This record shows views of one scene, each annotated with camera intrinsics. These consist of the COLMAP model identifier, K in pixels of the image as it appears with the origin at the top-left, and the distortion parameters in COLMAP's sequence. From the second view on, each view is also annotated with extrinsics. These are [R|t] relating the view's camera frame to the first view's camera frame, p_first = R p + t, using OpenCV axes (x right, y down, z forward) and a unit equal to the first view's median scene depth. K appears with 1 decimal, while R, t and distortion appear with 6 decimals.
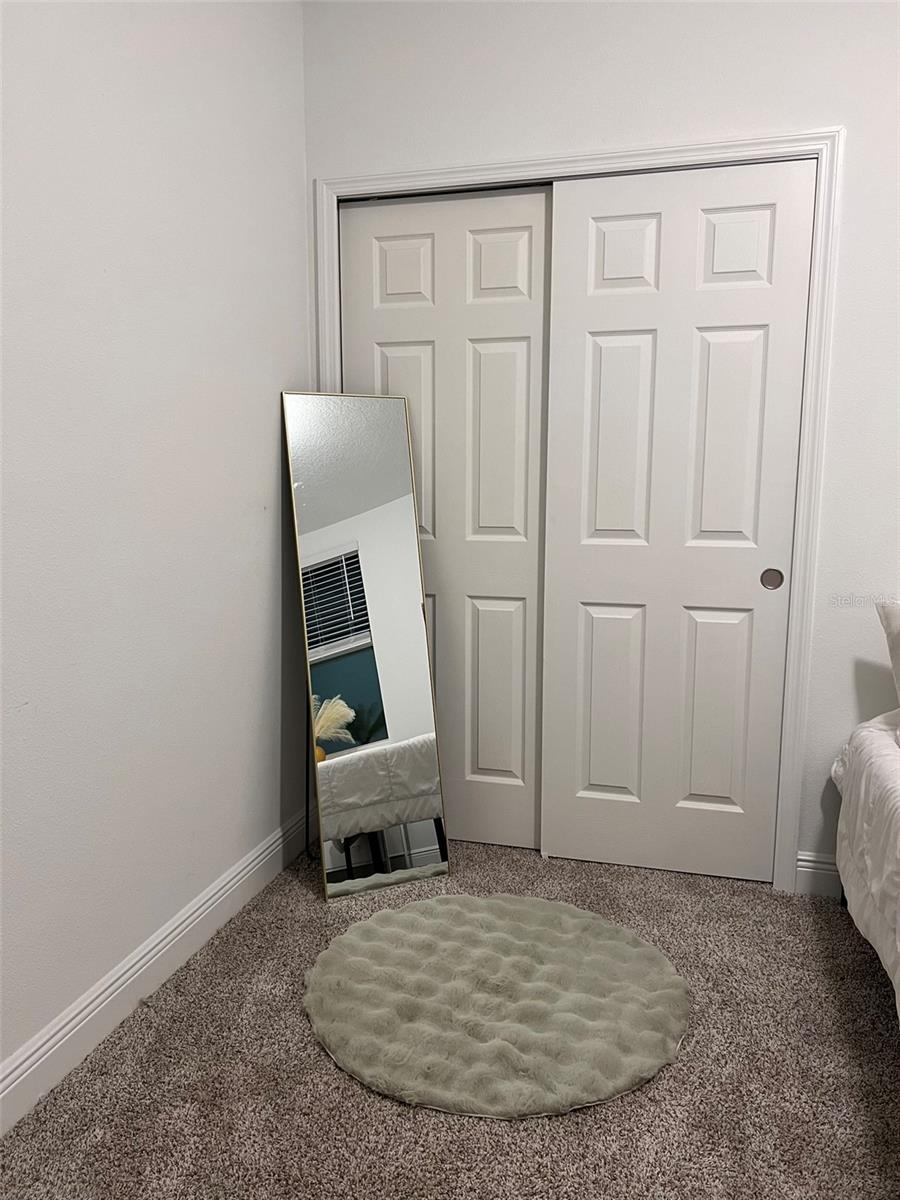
lens RADIAL K [[912.8, 0, 449.1], [0, 912.8, 602.0], [0, 0, 1]] dist [0.055277, -0.018854]
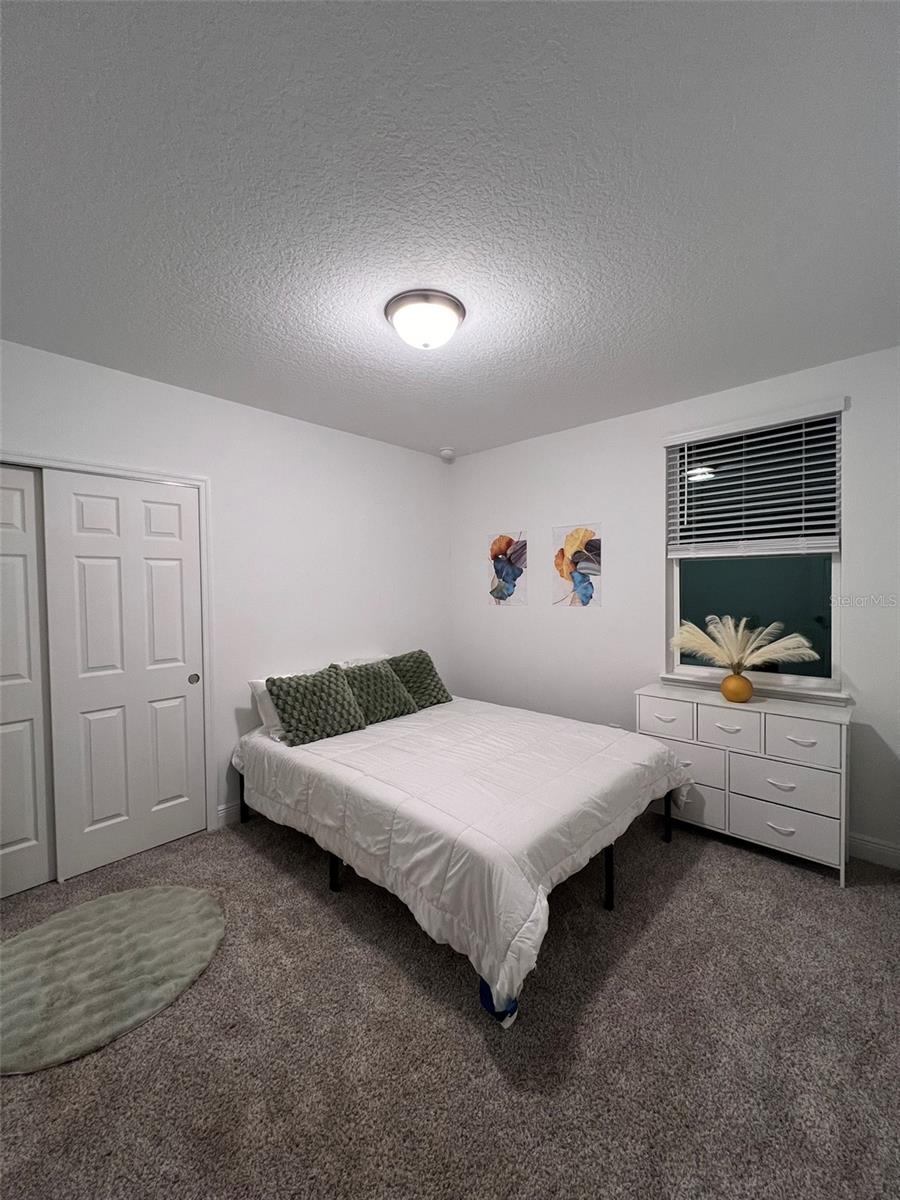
lens RADIAL K [[481.1, 0, 450.1], [0, 481.1, 598.0], [0, 0, 1]] dist [0.001298, 0.000032]
pose [[0.470709, -0.034435, 0.881617, -0.330620], [0.141165, 0.989305, -0.036729, -0.085563], [-0.870922, 0.141742, 0.470535, -0.031586]]
